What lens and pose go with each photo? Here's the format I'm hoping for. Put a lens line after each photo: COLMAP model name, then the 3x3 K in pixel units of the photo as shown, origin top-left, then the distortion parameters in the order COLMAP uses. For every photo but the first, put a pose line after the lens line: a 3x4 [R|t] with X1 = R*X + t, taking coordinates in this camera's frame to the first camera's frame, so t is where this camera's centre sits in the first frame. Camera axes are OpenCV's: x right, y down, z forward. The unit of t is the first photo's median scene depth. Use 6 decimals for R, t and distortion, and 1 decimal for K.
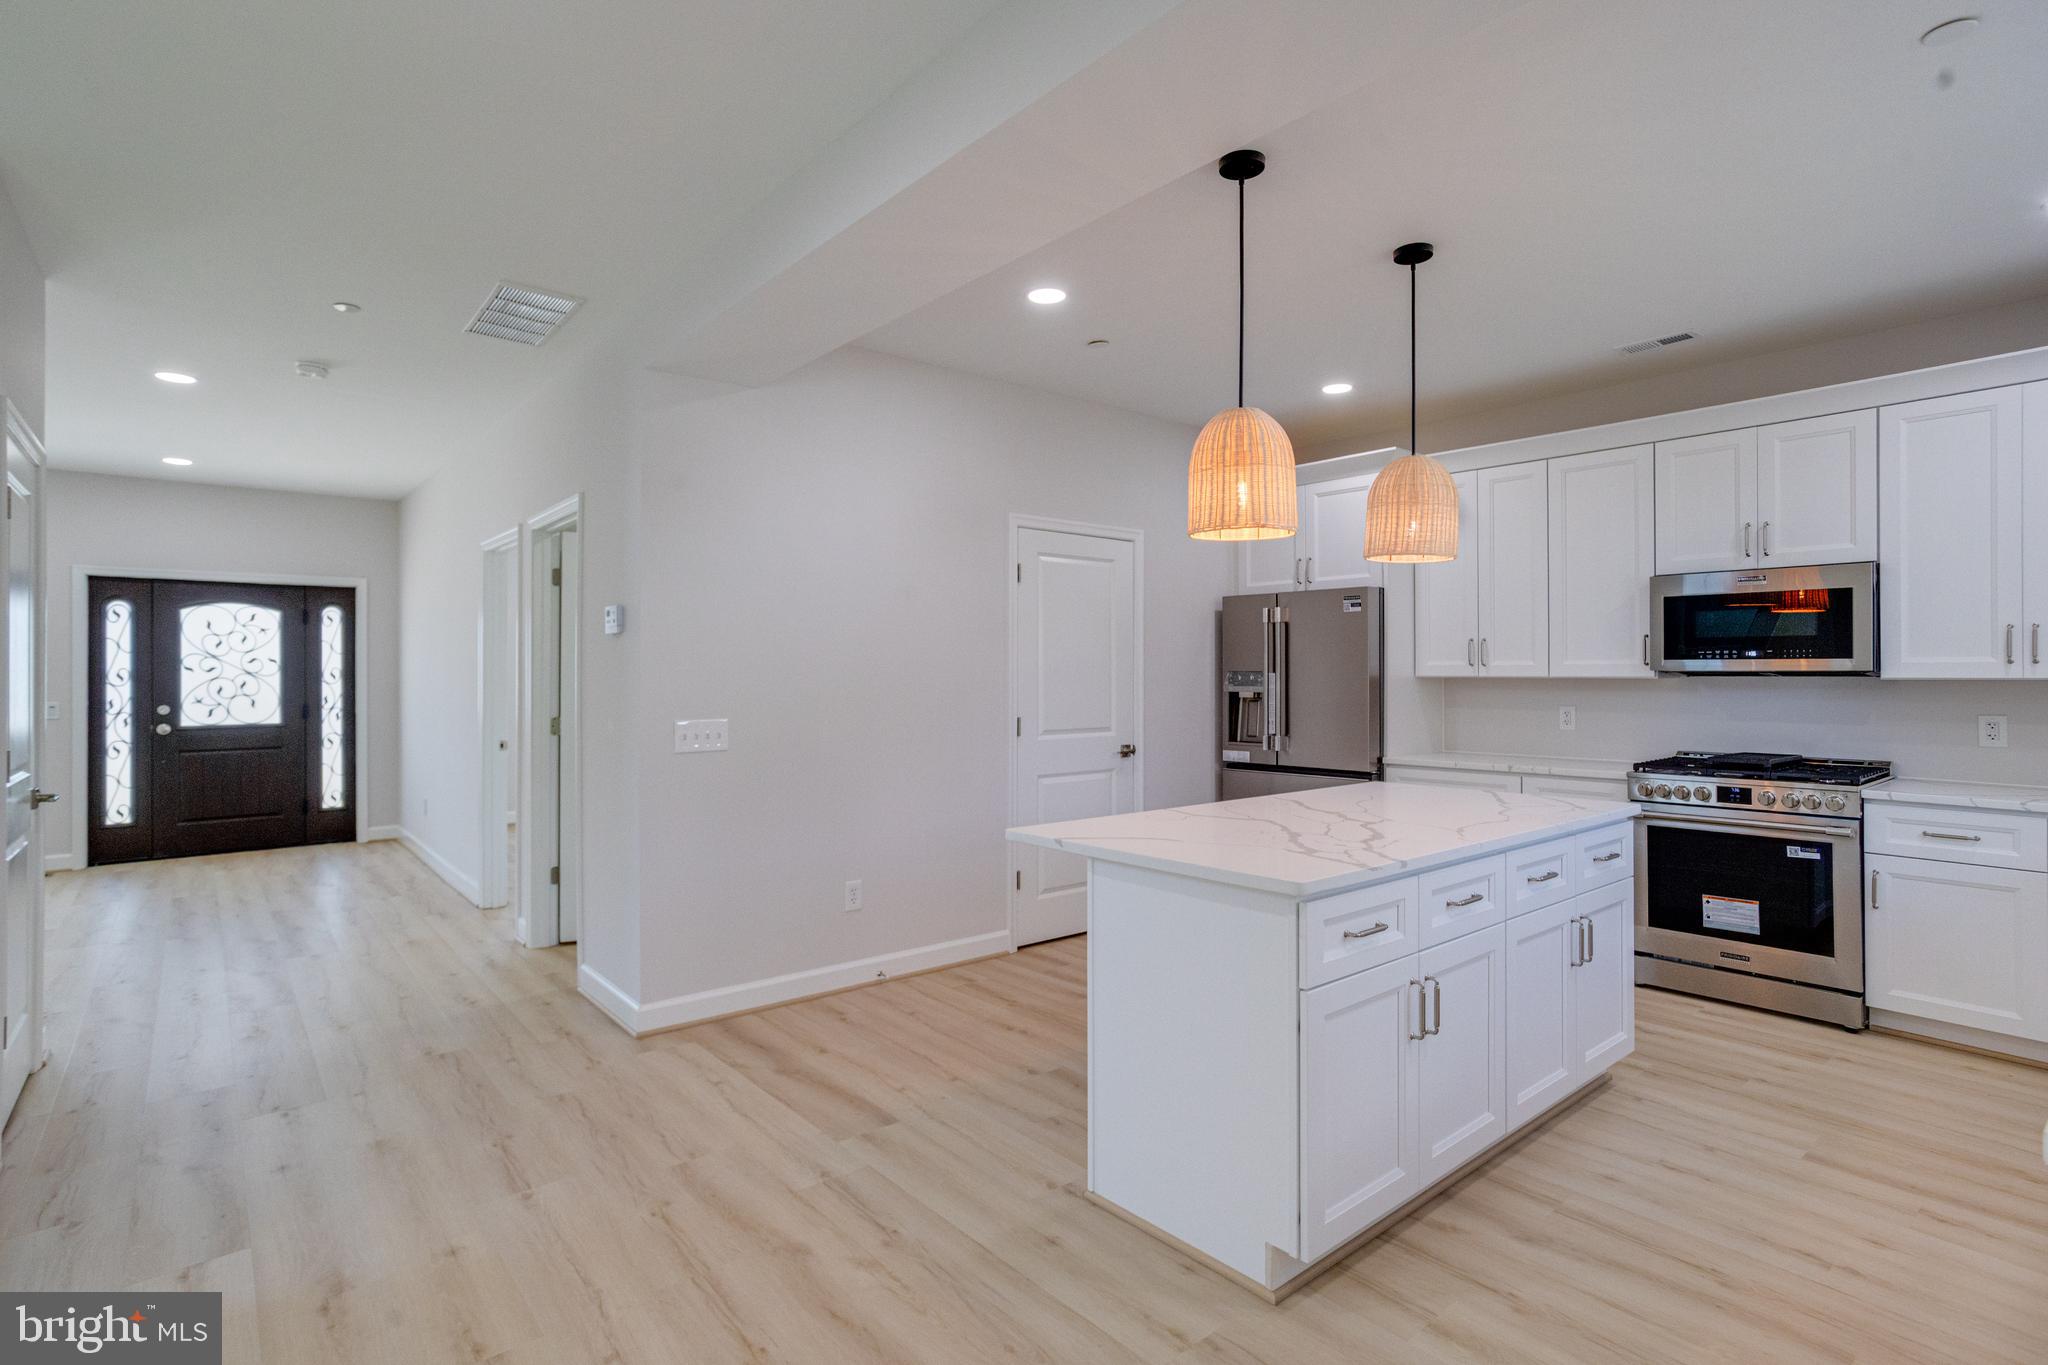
lens RADIAL K [[1001.6, 0, 1001.7], [0, 1001.6, 670.6], [0, 0, 1]] dist [-0.040427, 0.031943]
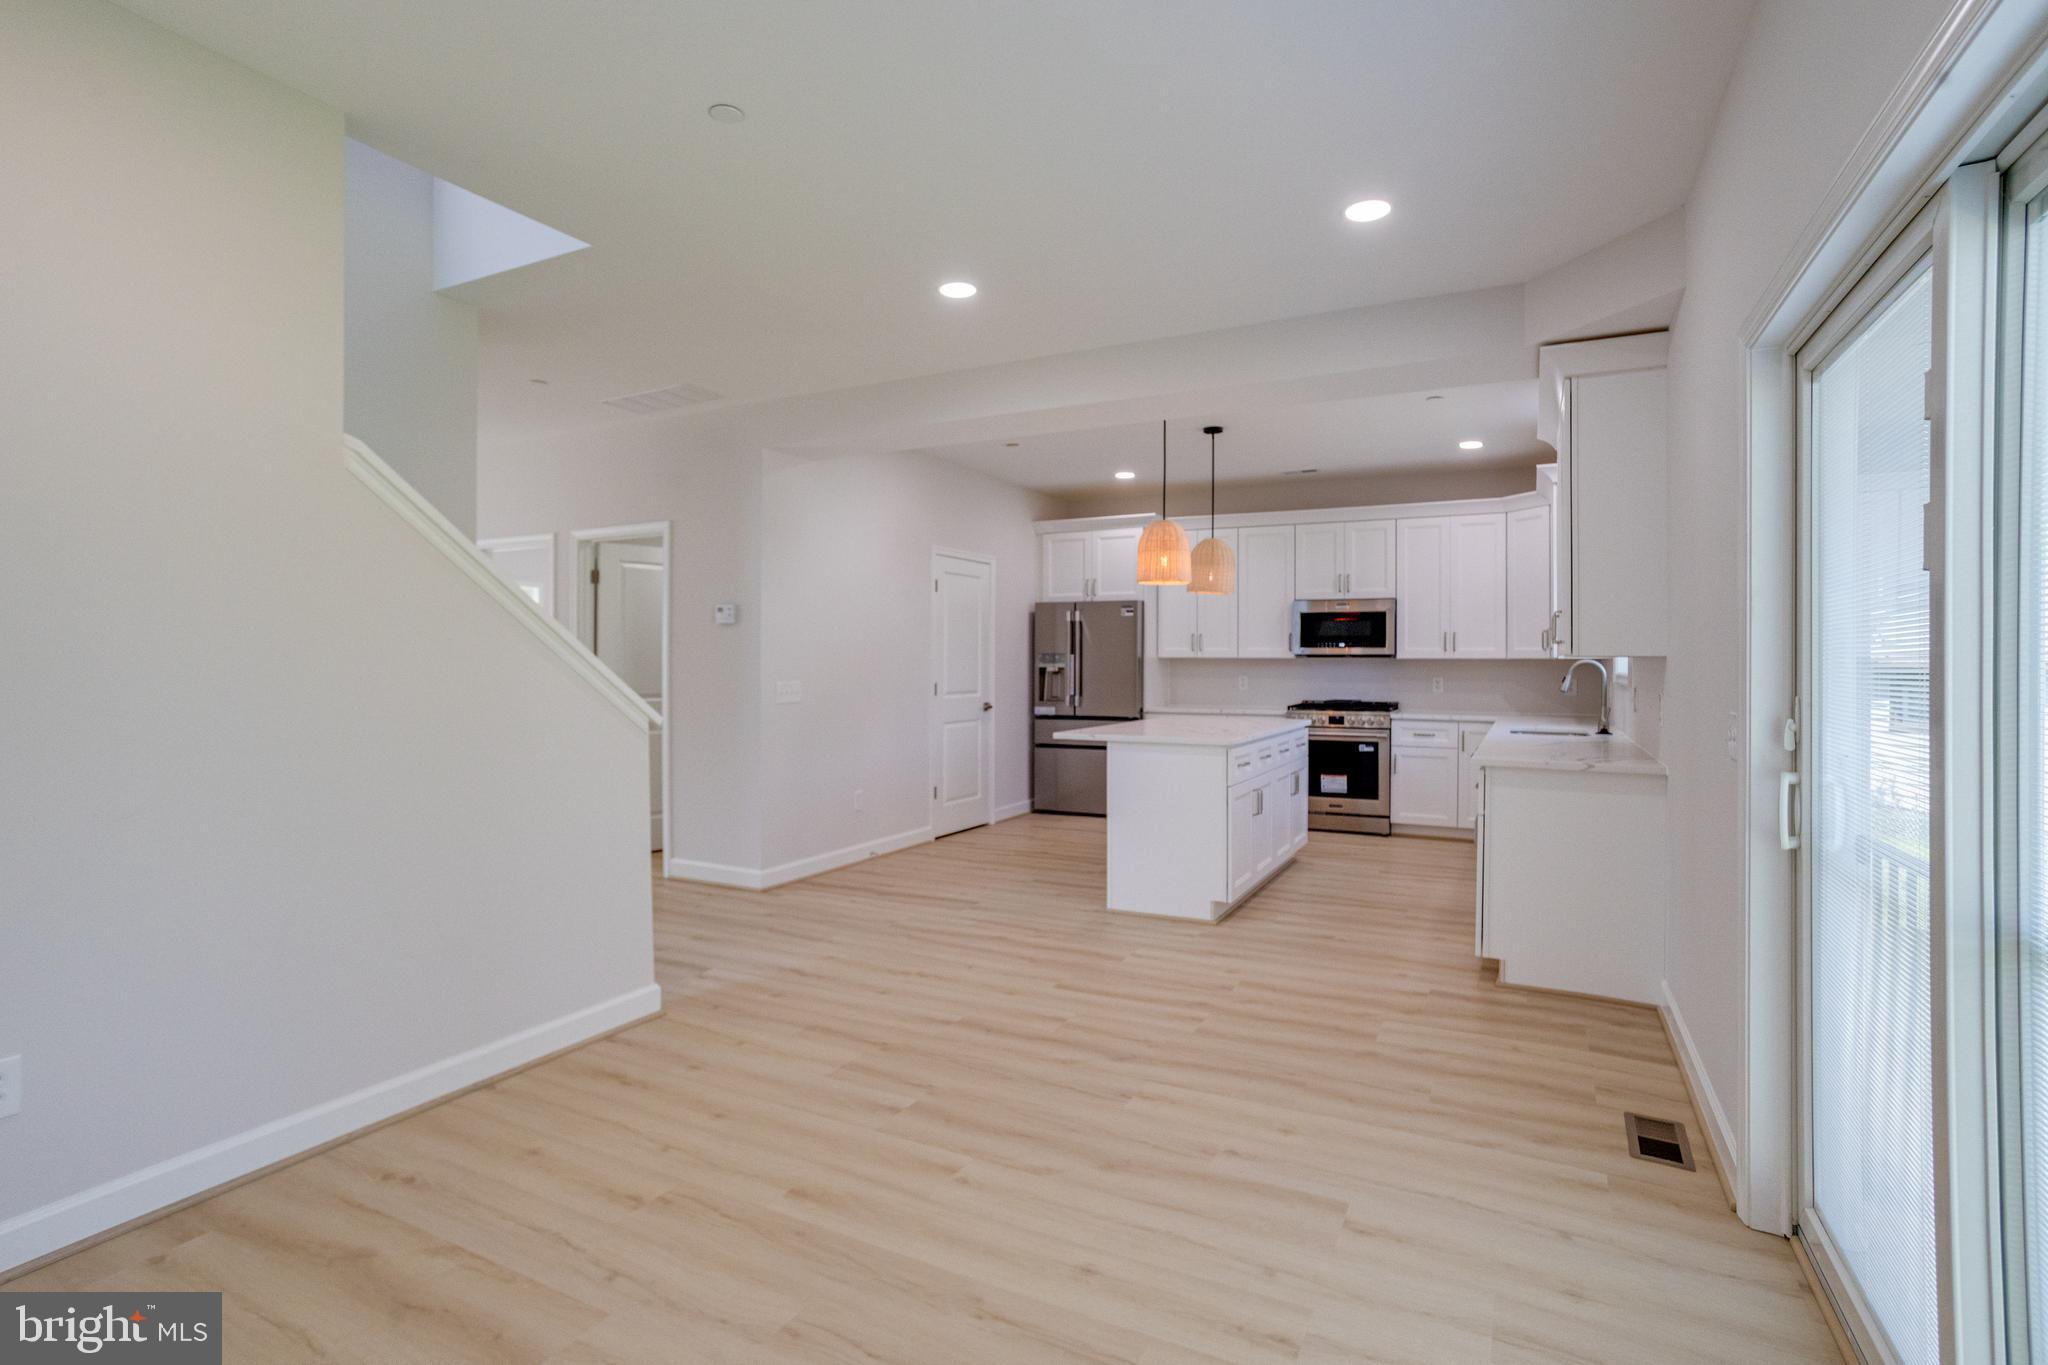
lens RADIAL K [[994.6, 0, 1002.3], [0, 994.6, 667.8], [0, 0, 1]] dist [-0.055113, 0.038182]
pose [[0.924315, 0.001581, 0.381628, -0.450356], [-0.005800, 0.999934, 0.009905, 0.009202], [-0.381587, -0.011369, 0.924263, -0.394589]]
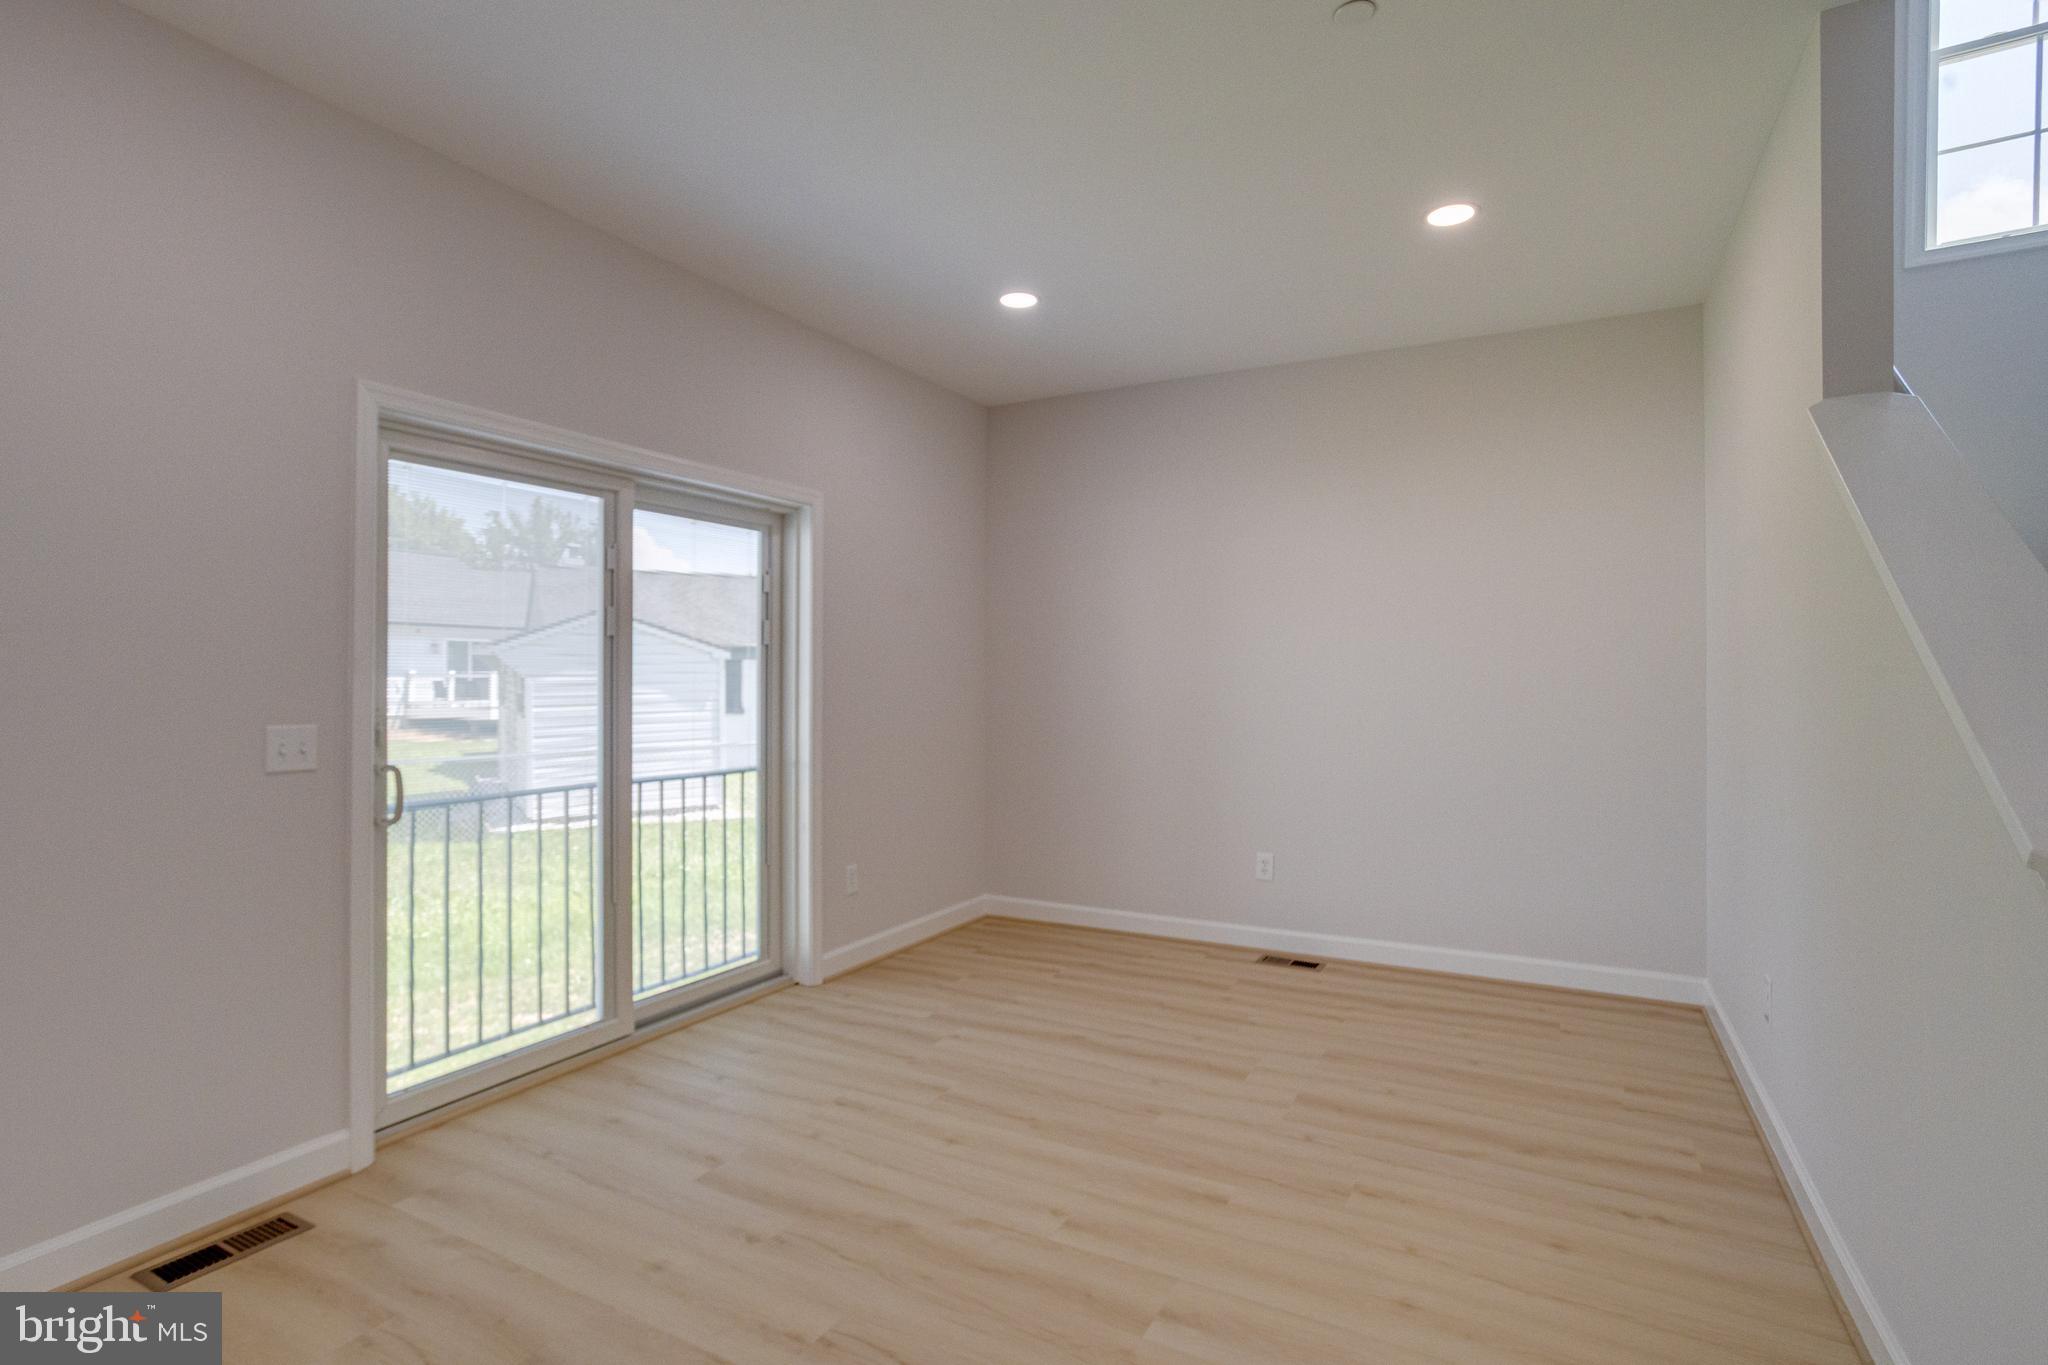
lens RADIAL K [[996.9, 0, 1012.4], [0, 996.9, 686.4], [0, 0, 1]] dist [-0.048847, 0.038293]
pose [[-0.926755, 0.003032, -0.375654, -0.082268], [0.001883, 0.999992, 0.003424, 0.013805], [0.375661, 0.002466, -0.926754, 0.497288]]
